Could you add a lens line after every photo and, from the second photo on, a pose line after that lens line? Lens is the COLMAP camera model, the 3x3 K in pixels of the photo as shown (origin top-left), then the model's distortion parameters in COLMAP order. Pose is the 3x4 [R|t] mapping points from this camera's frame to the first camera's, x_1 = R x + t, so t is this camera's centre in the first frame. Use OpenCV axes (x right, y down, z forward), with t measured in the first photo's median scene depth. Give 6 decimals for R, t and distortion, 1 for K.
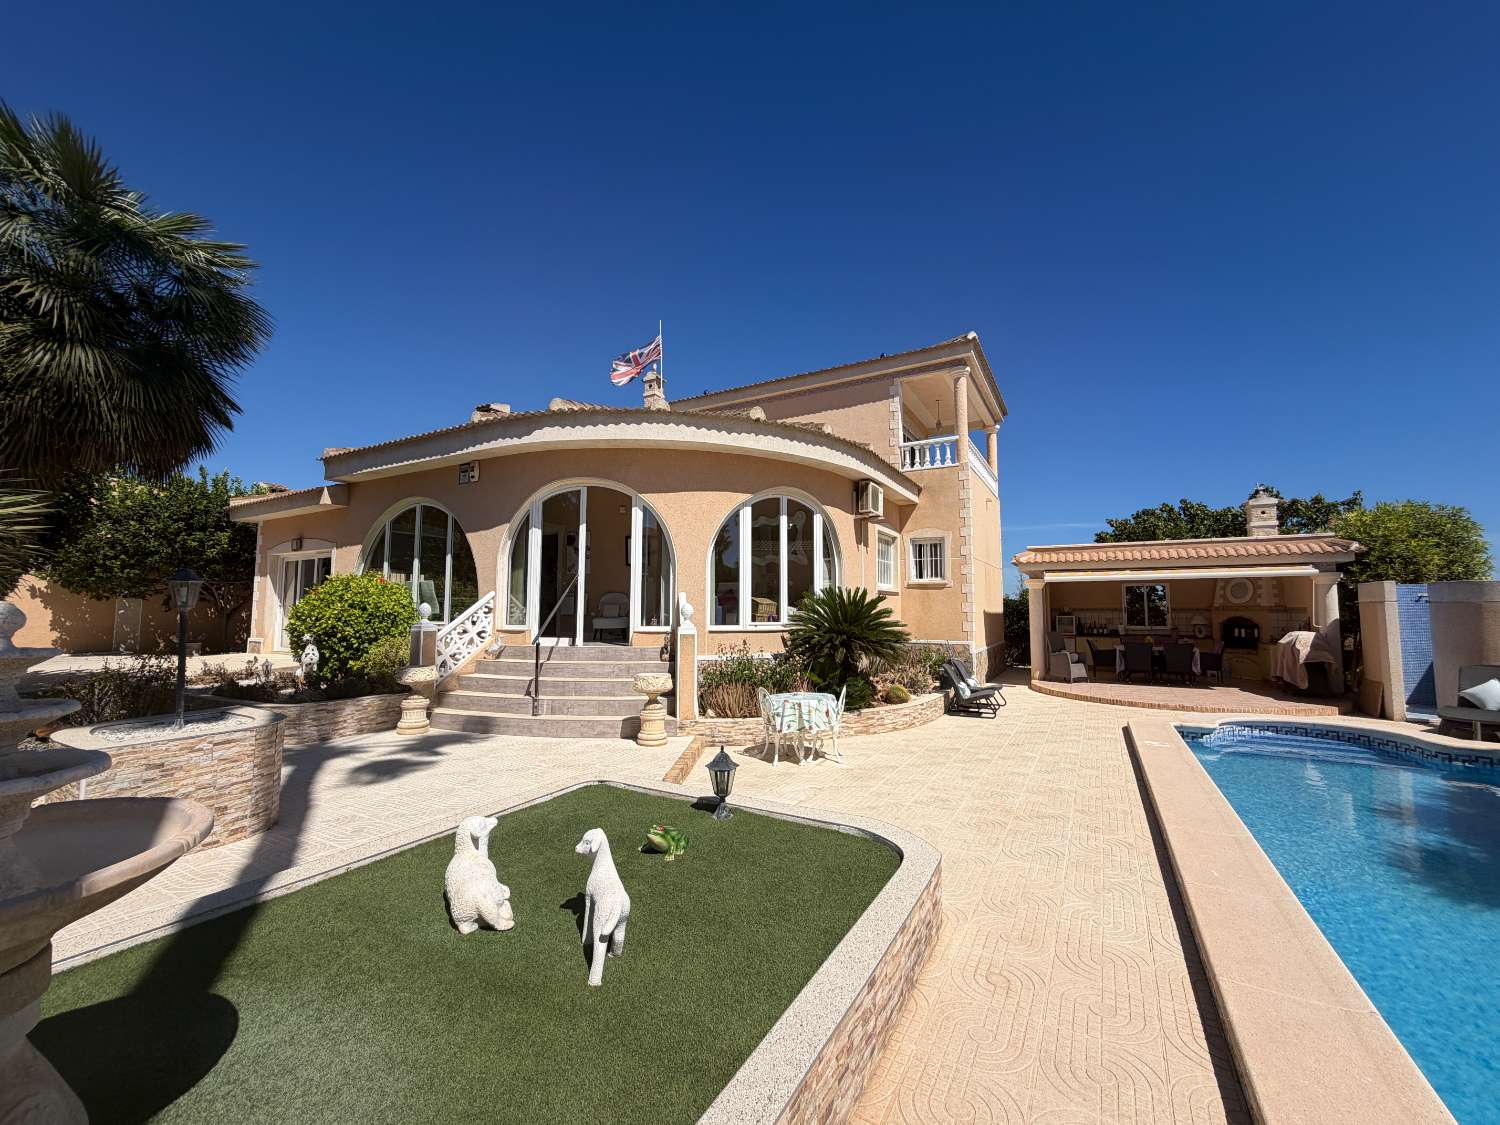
lens RADIAL K [[595.5, 0, 750.1], [0, 595.5, 559.4], [0, 0, 1]] dist [0.002387, 0.000399]
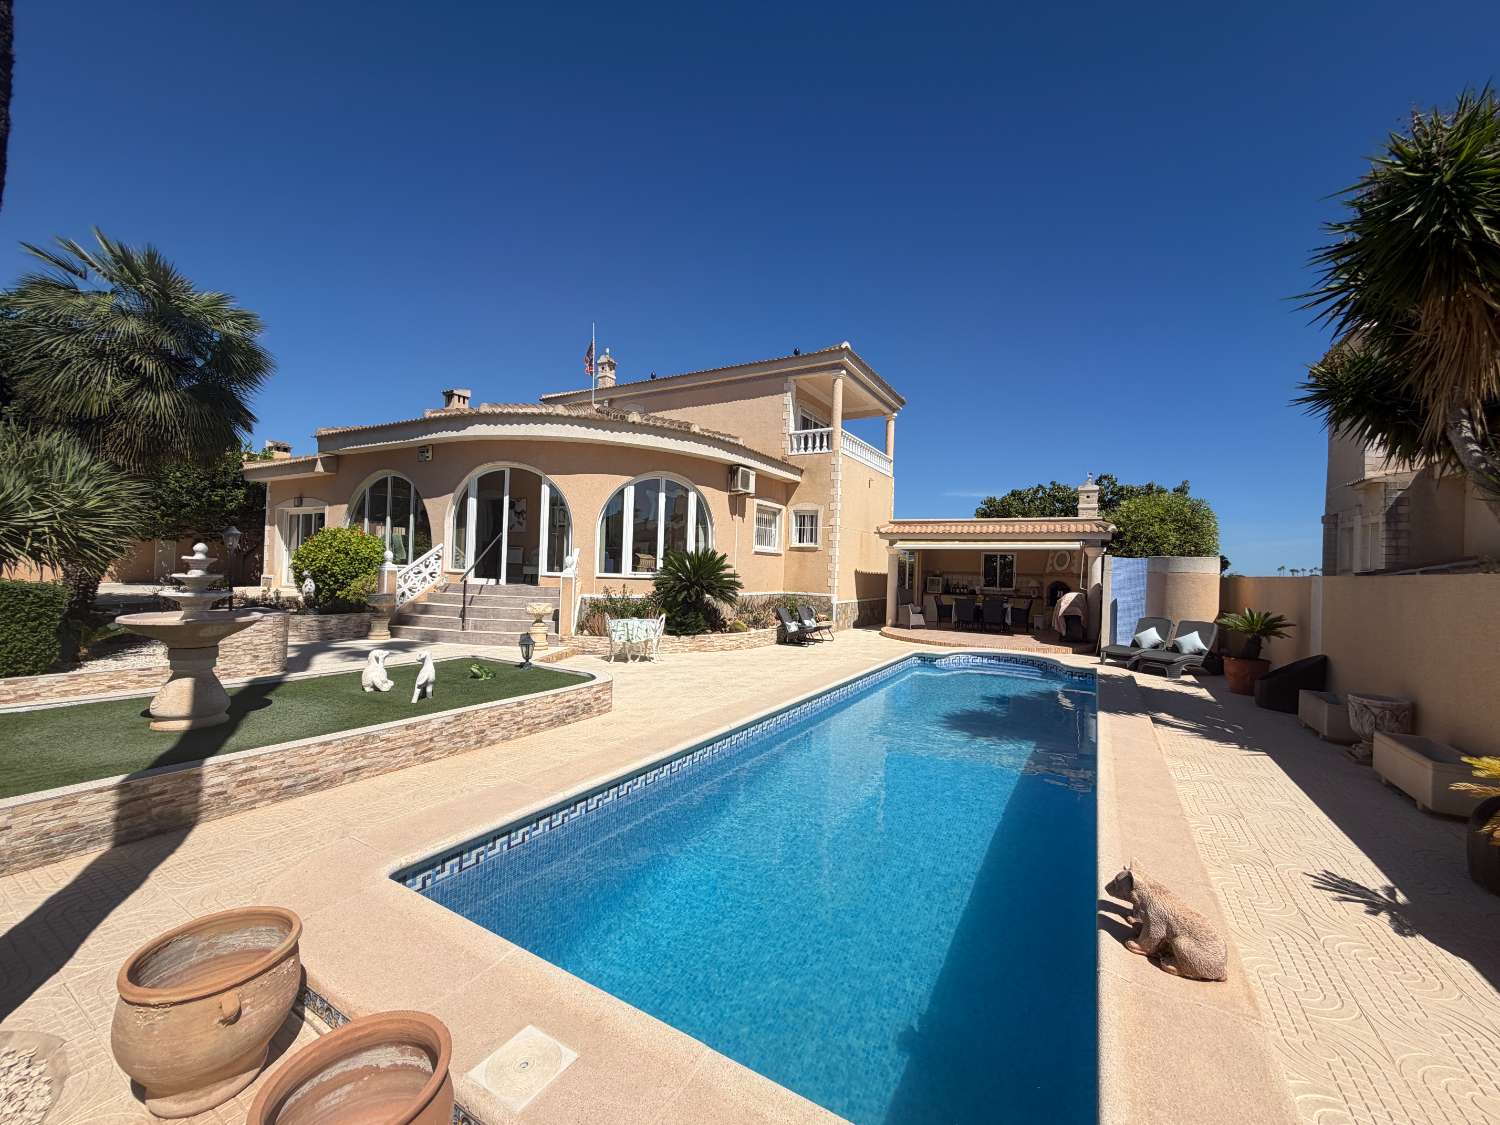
lens RADIAL K [[595.5, 0, 748.7], [0, 595.5, 558.3], [0, 0, 1]] dist [0.002387, 0.000399]
pose [[0.999550, 0.029104, -0.007226, 0.273779], [-0.028555, 0.997344, 0.067008, -0.023394], [0.009157, -0.066772, 0.997726, -0.343858]]
